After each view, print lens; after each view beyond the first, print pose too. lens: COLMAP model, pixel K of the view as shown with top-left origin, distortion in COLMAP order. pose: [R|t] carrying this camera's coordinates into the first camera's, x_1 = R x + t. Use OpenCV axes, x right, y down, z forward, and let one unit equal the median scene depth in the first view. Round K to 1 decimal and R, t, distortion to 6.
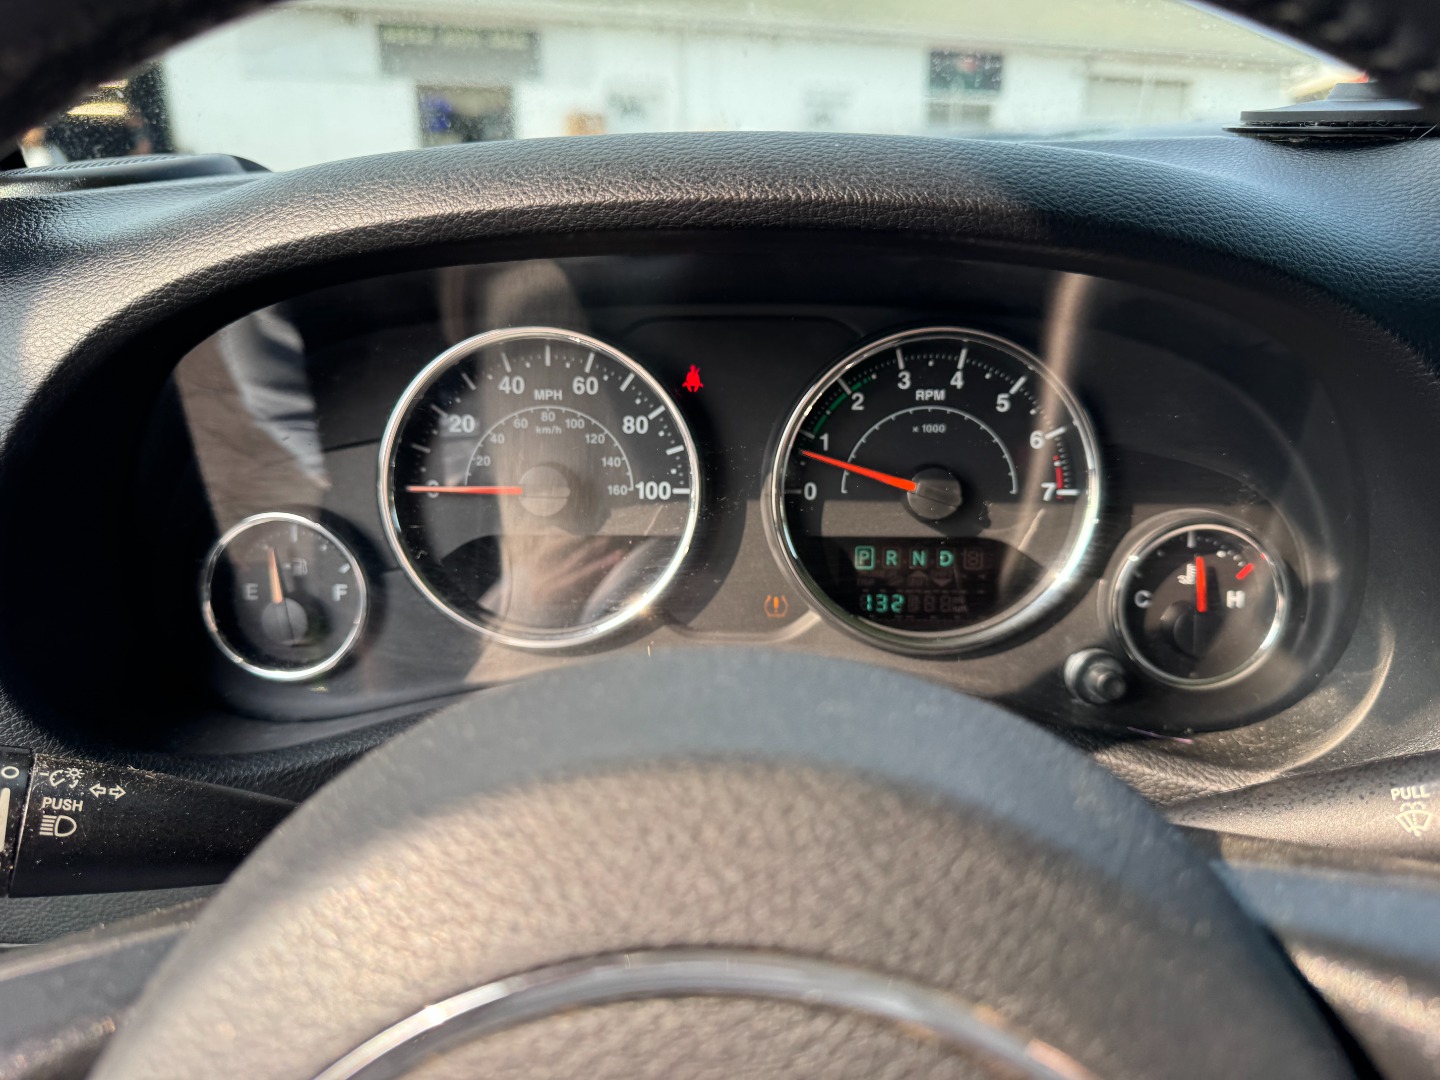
lens RADIAL K [[1059.7, 0, 715.9], [0, 1059.7, 534.7], [0, 0, 1]] dist [0.038021, -0.053888]
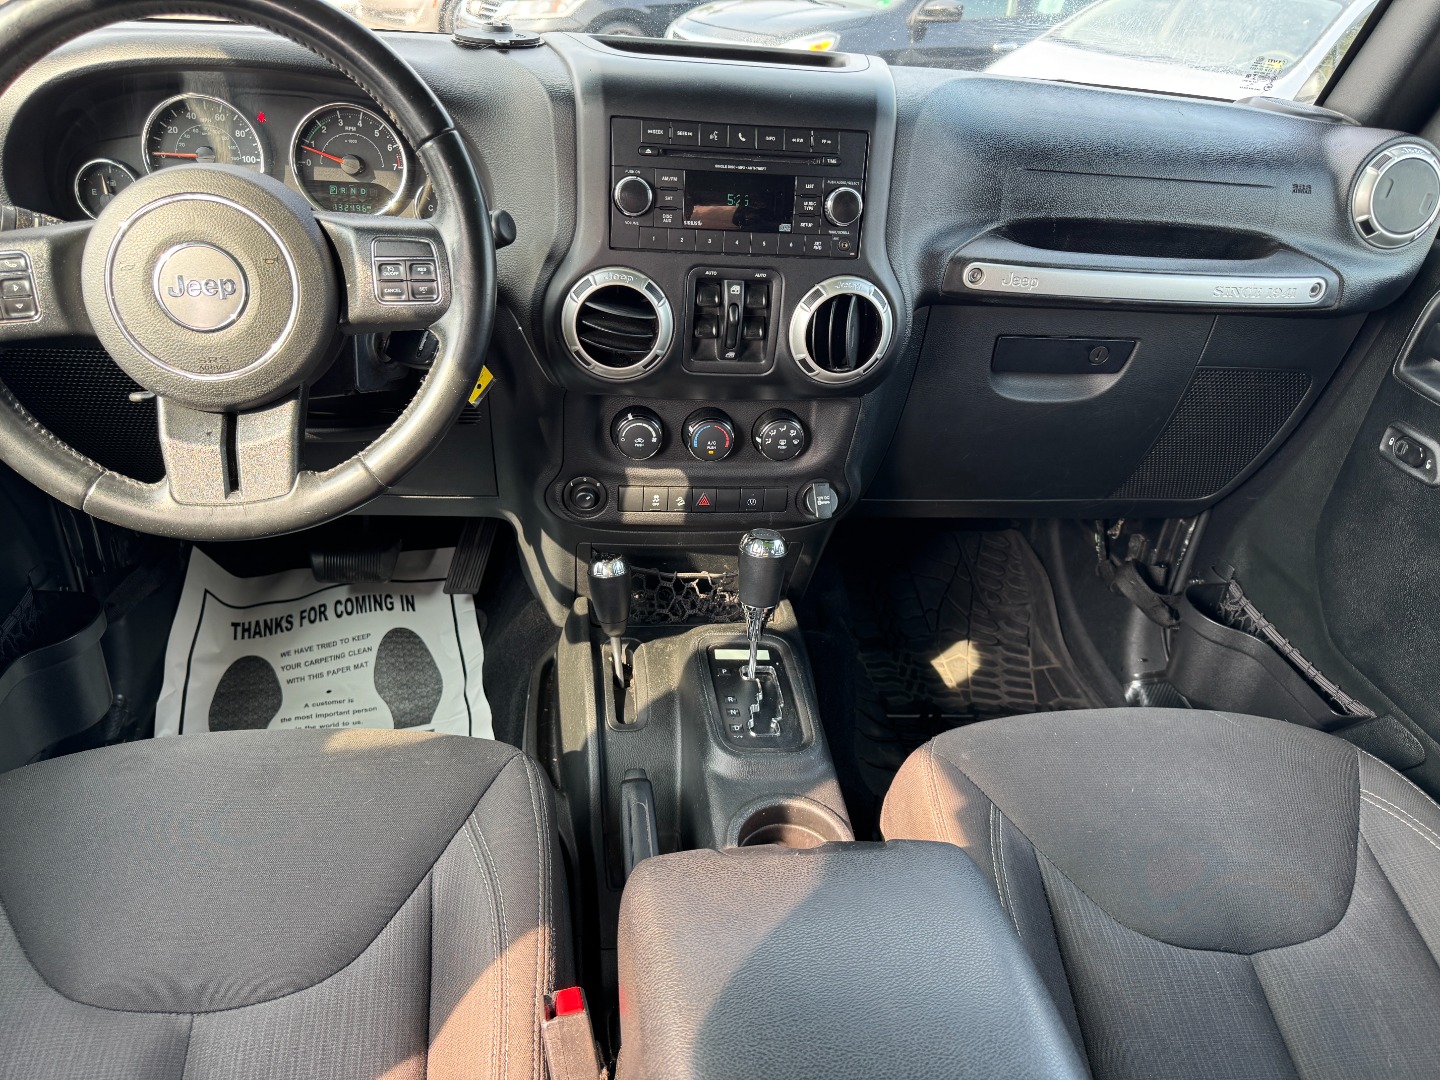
lens RADIAL K [[1059.7, 0, 738.0], [0, 1059.7, 551.0], [0, 0, 1]] dist [0.038021, -0.053888]
pose [[0.983107, -0.013497, 0.182536, 0.679378], [-0.022756, 0.980528, 0.195058, 0.392237], [-0.181614, -0.195917, 0.963656, -2.132905]]
